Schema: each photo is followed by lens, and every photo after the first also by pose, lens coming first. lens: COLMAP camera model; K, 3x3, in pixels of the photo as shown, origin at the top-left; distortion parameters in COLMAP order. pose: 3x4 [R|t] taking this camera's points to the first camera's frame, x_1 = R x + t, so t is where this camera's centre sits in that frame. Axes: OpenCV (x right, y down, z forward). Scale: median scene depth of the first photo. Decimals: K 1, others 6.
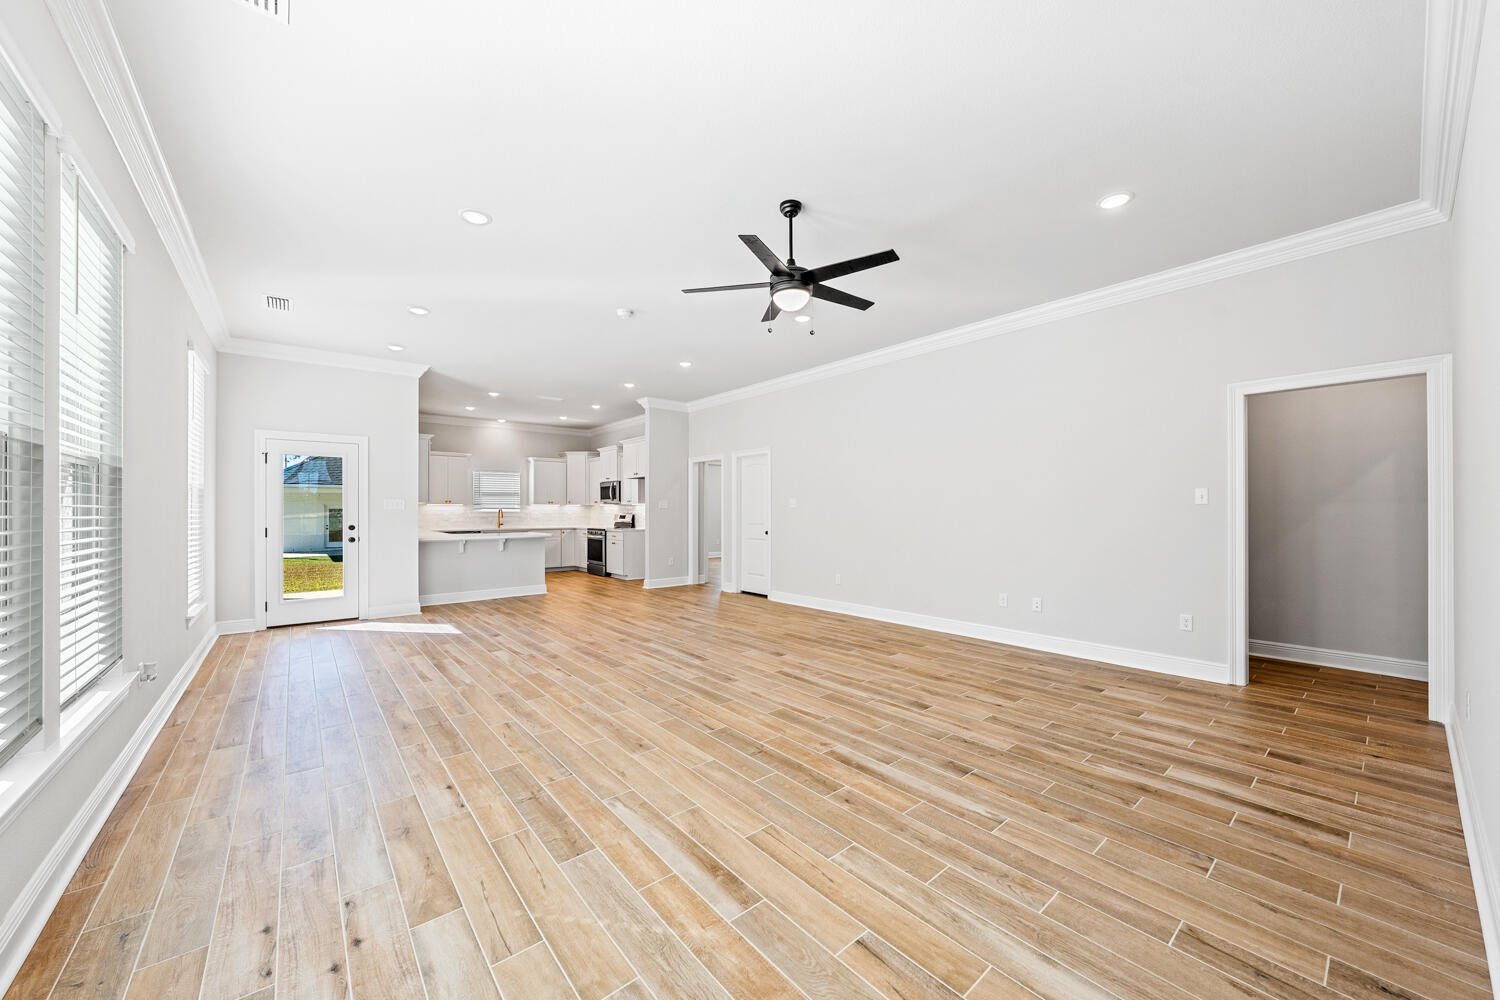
lens RADIAL K [[532.4, 0, 746.3], [0, 532.4, 509.6], [0, 0, 1]] dist [-0.000061, 0.000062]
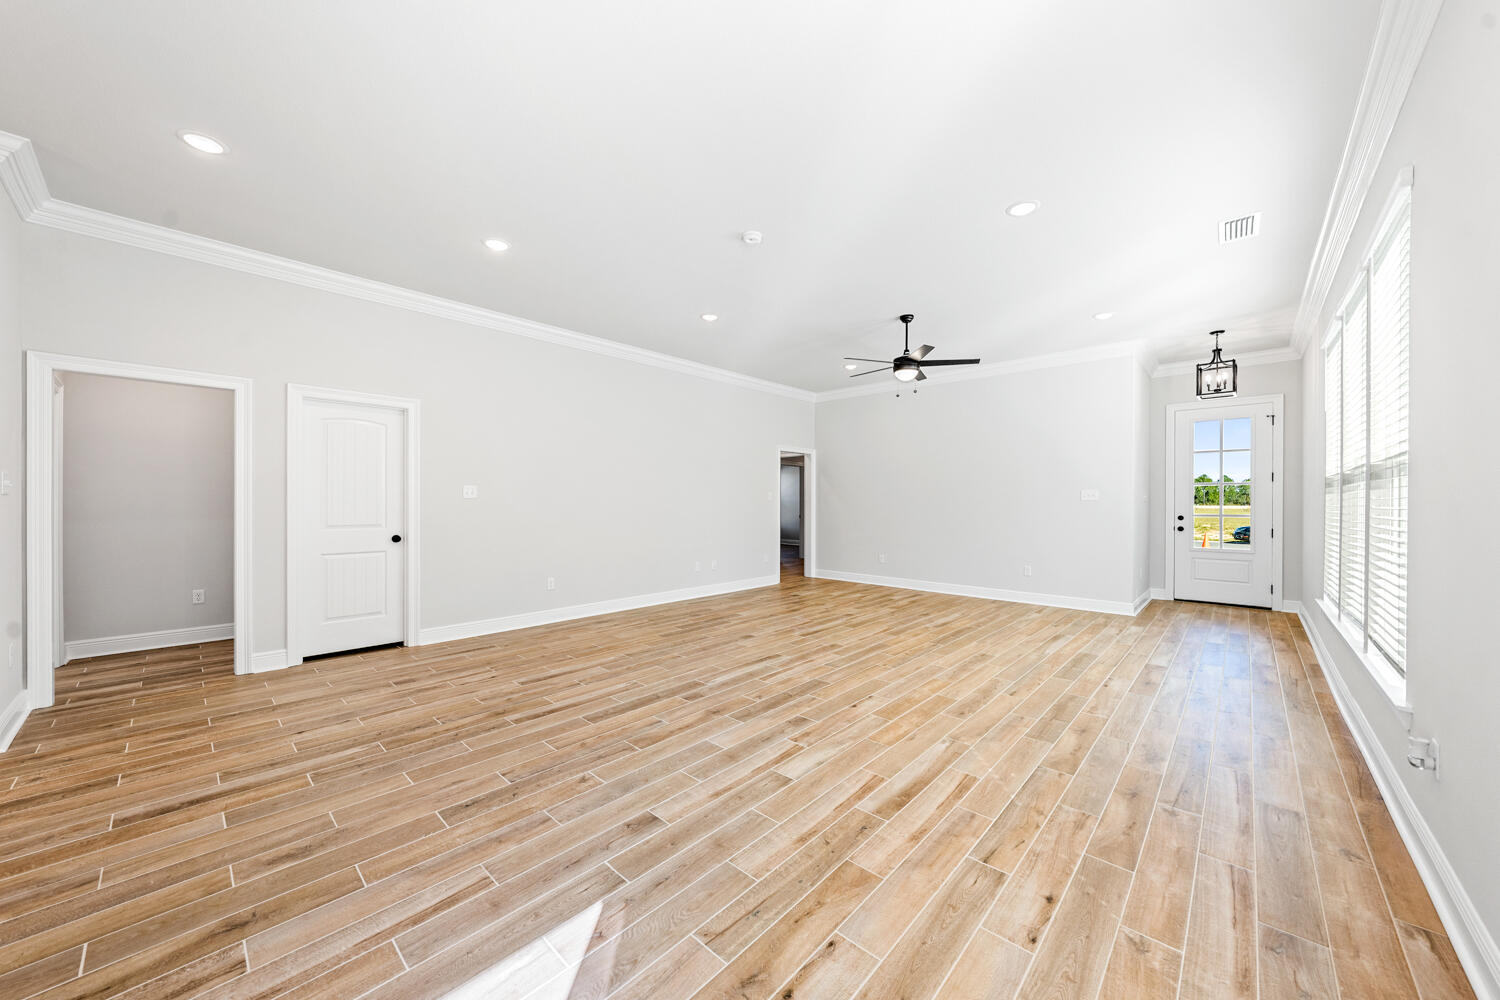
lens RADIAL K [[532.4, 0, 744.5], [0, 532.4, 502.3], [0, 0, 1]] dist [-0.000061, 0.000062]
pose [[-0.111505, 0.003788, 0.993757, -1.180168], [-0.003728, 0.999984, -0.004230, 0.007177], [-0.993757, -0.004176, -0.111489, 1.327992]]
